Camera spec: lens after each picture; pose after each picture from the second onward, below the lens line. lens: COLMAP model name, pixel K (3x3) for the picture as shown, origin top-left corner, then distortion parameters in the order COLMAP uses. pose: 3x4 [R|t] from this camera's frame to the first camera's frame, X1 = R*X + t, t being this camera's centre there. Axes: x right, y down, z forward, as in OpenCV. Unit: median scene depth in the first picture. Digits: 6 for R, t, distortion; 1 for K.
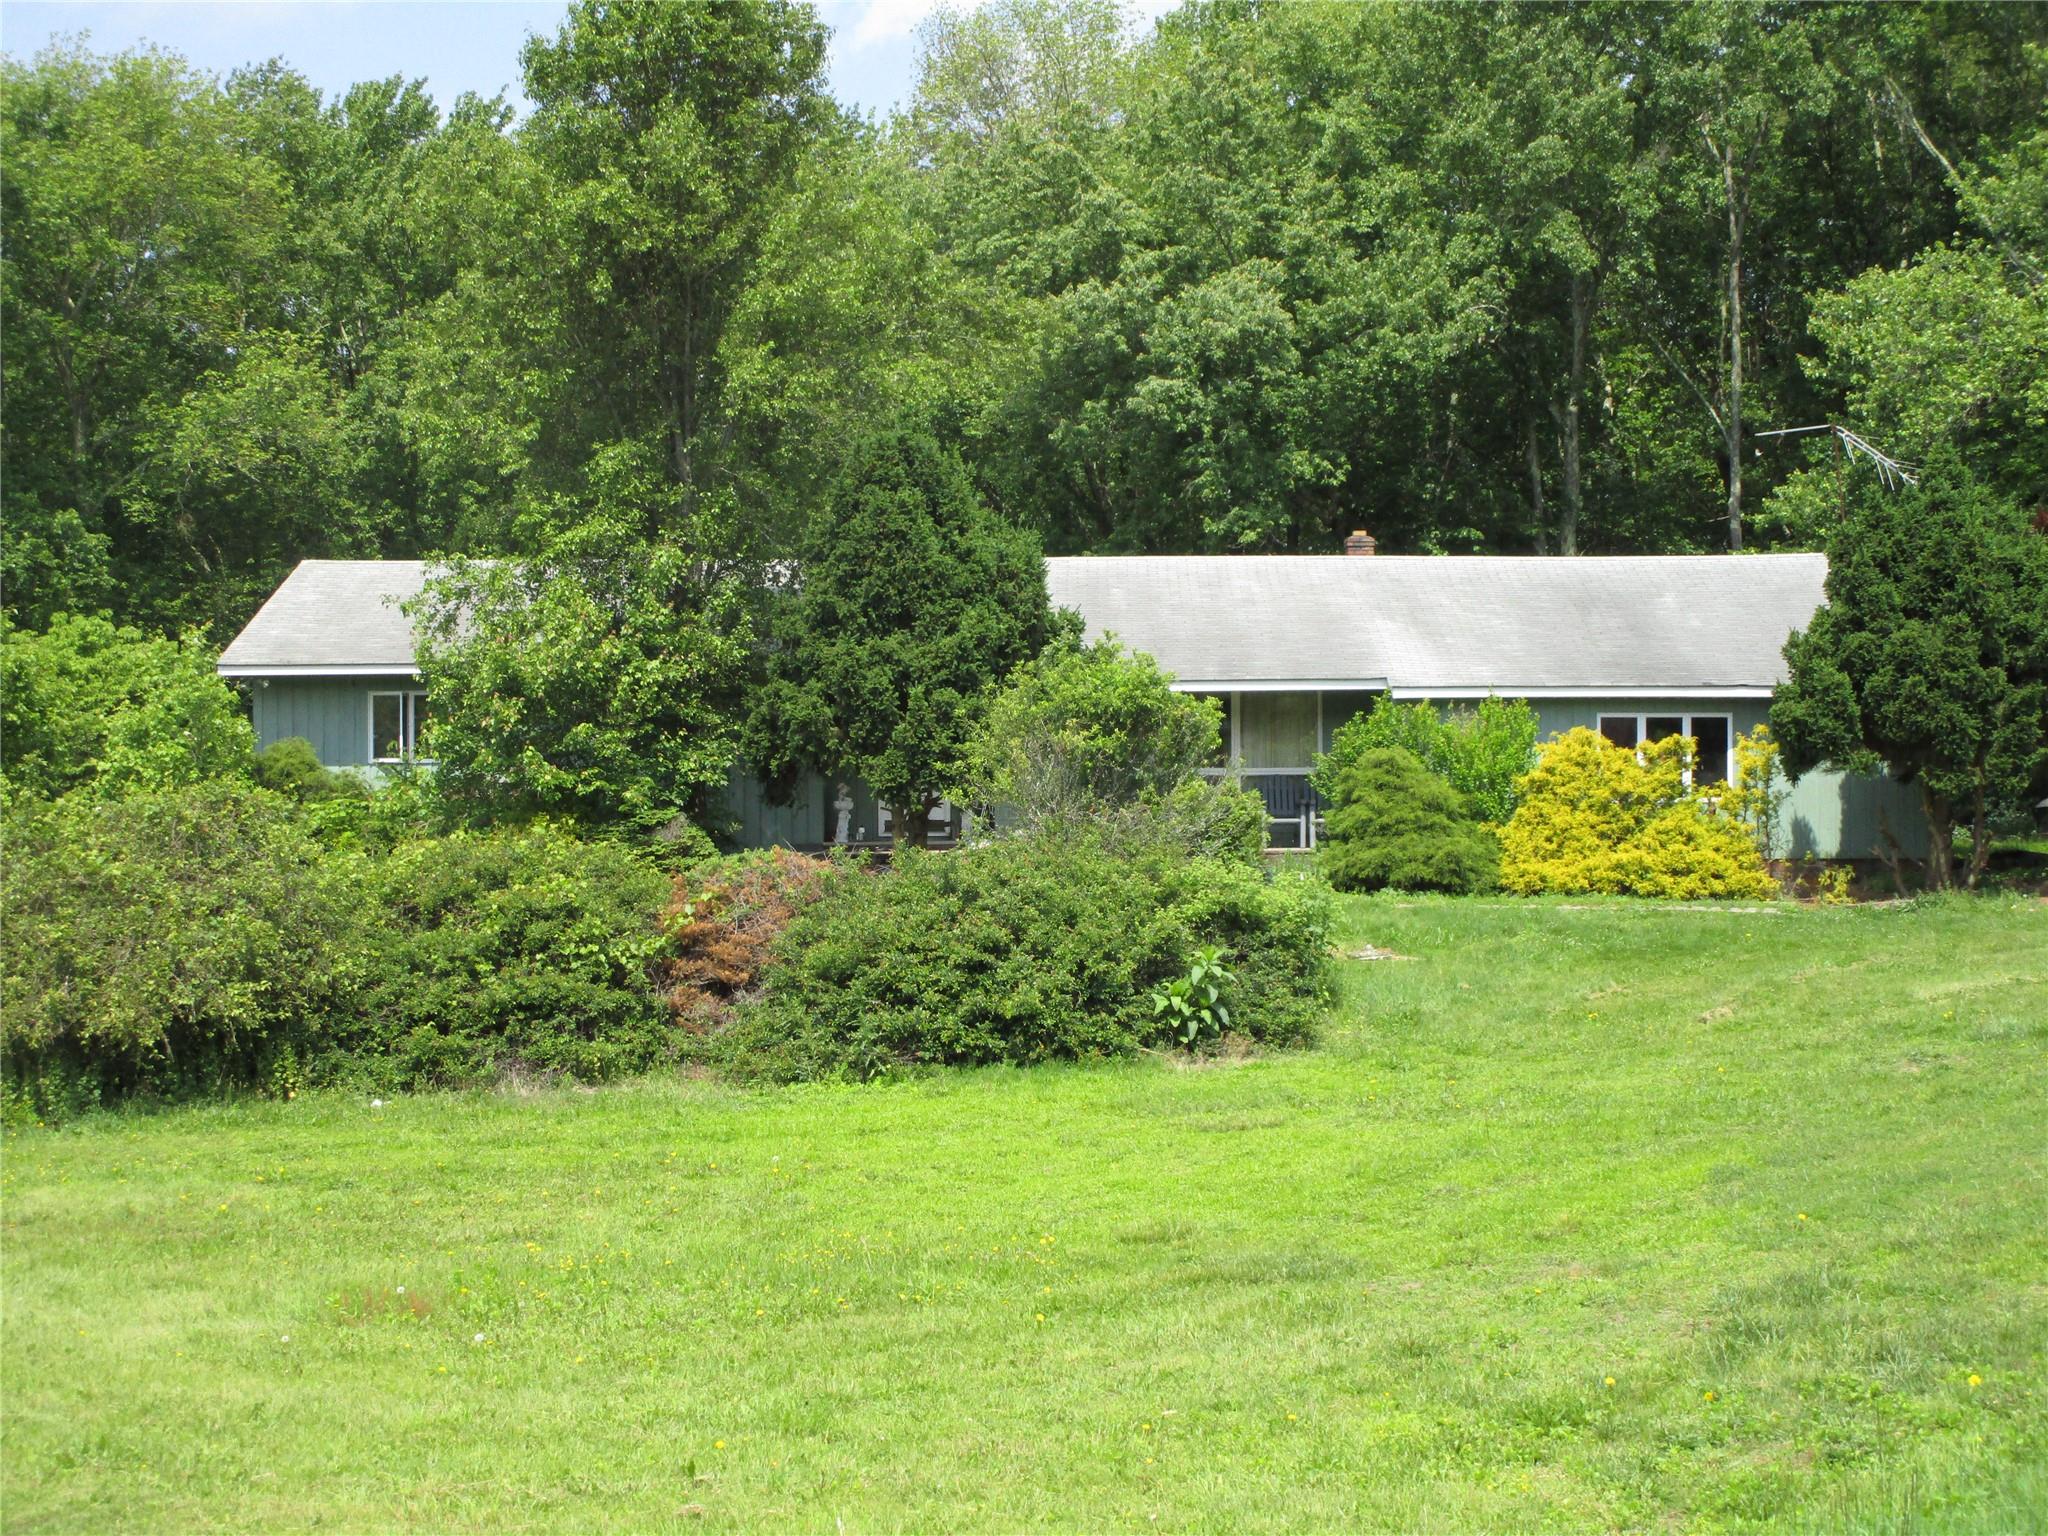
lens RADIAL K [[2929.7, 0, 1025.2], [0, 2929.7, 780.8], [0, 0, 1]] dist [-0.072272, 0.000000]
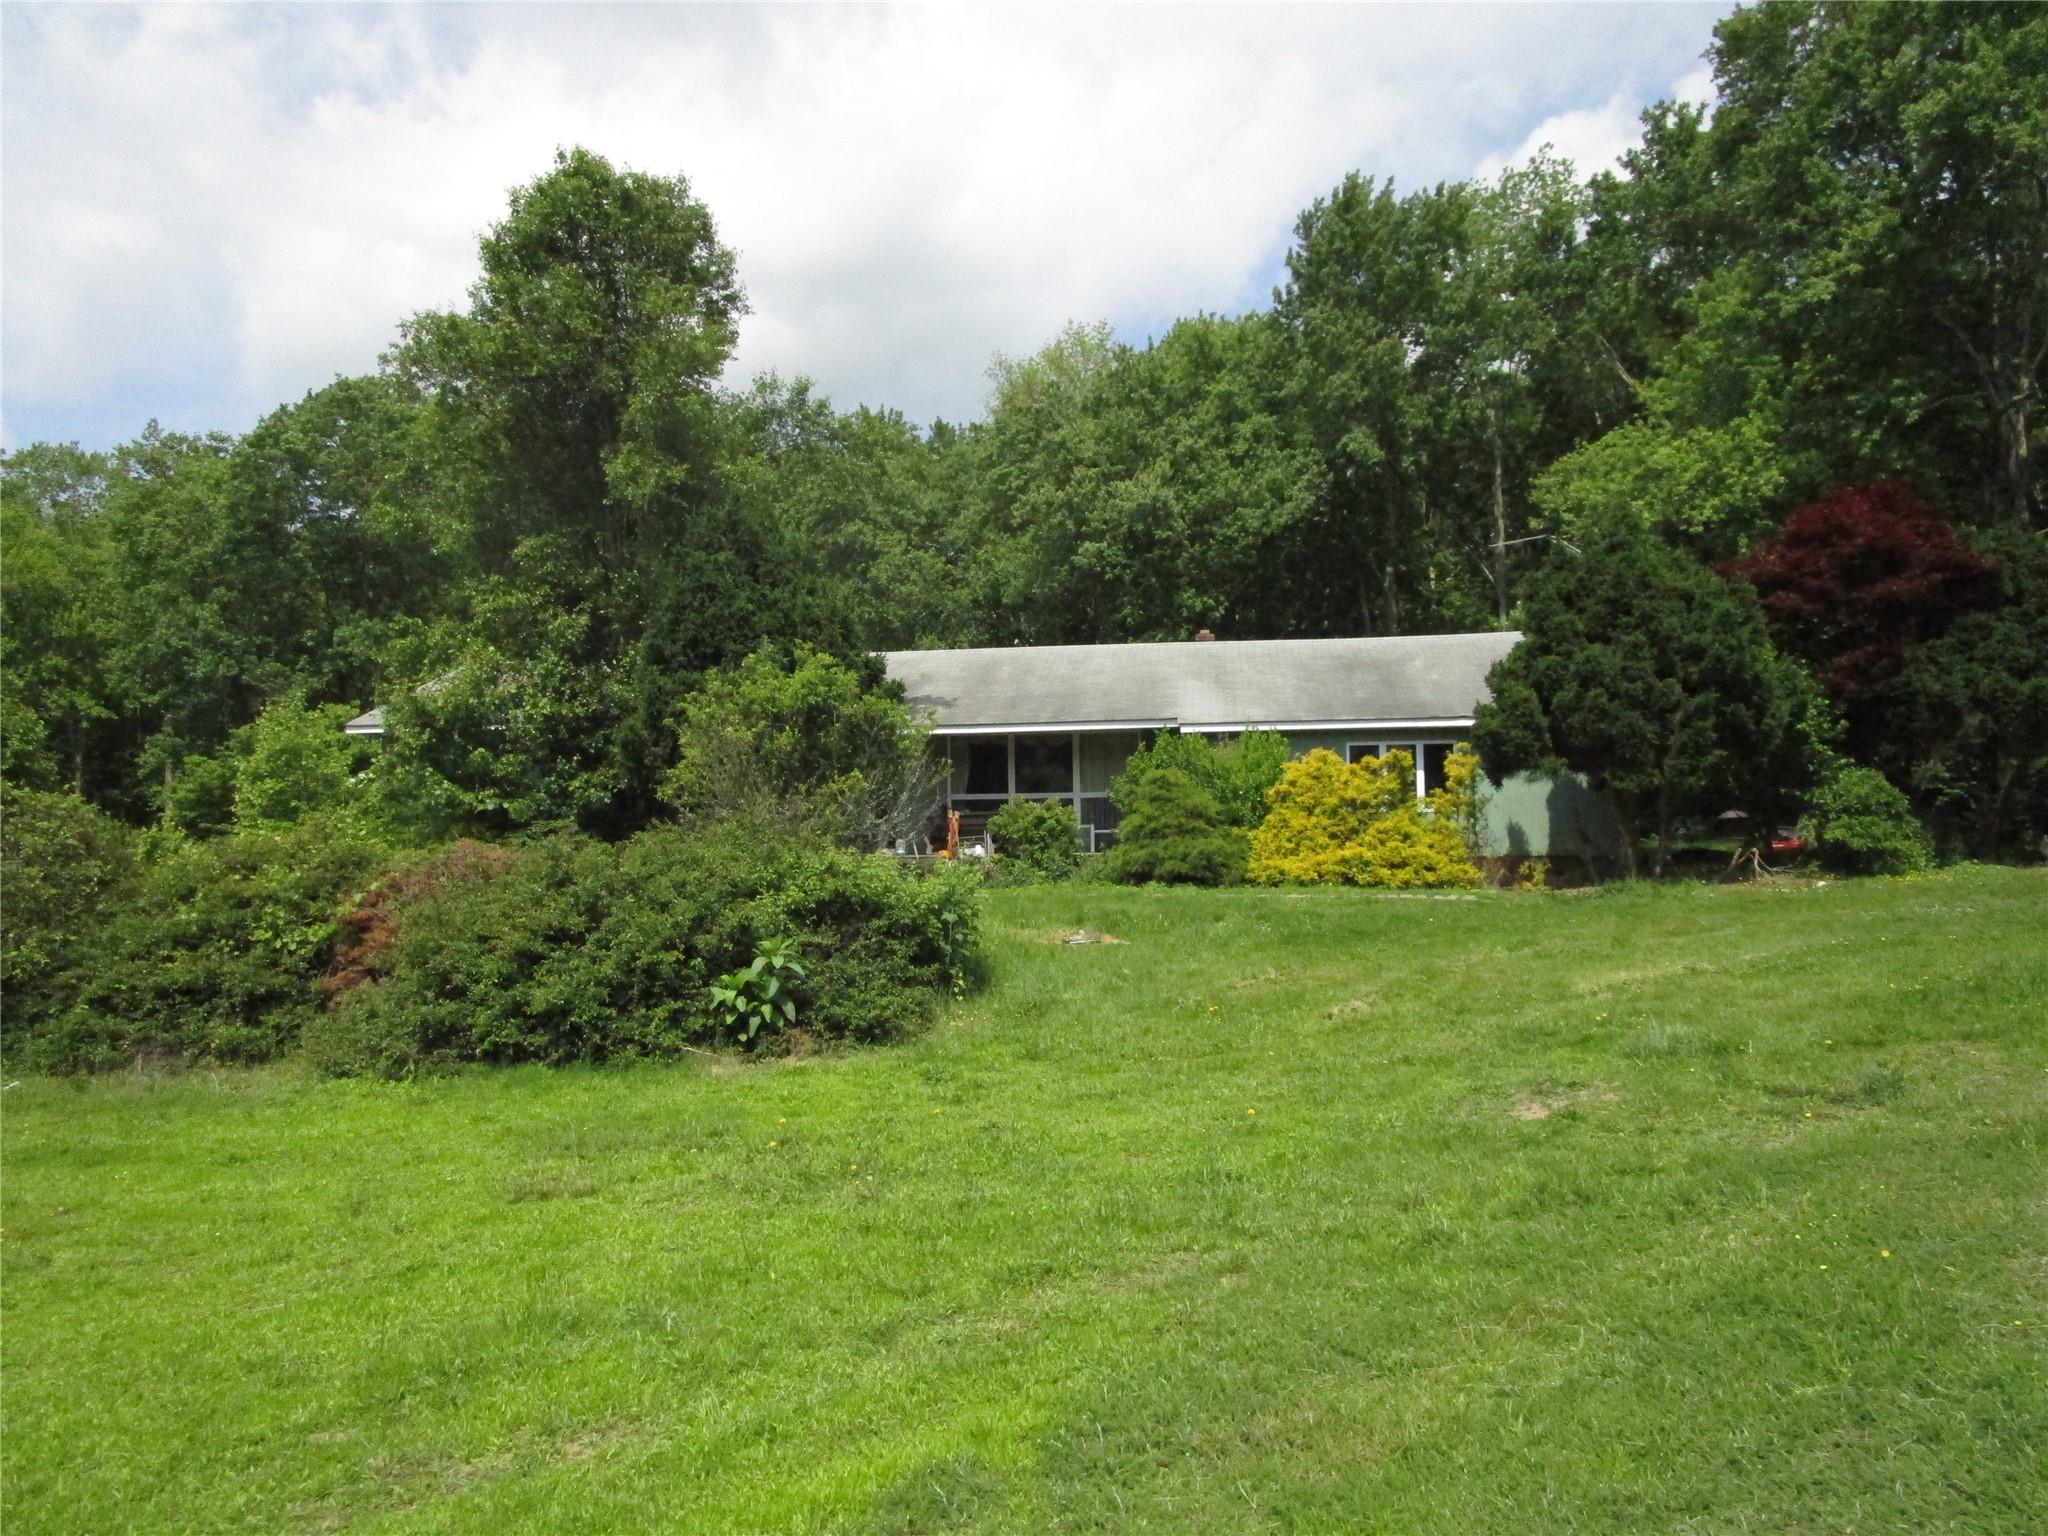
lens RADIAL K [[1449.7, 0, 1018.6], [0, 1449.7, 755.9], [0, 0, 1]] dist [-0.033749, 0.005863]
pose [[0.992686, -0.016263, -0.119622, 0.144308], [0.009277, 0.998231, -0.058720, 0.020103], [0.120366, 0.057181, 0.991081, 0.404418]]
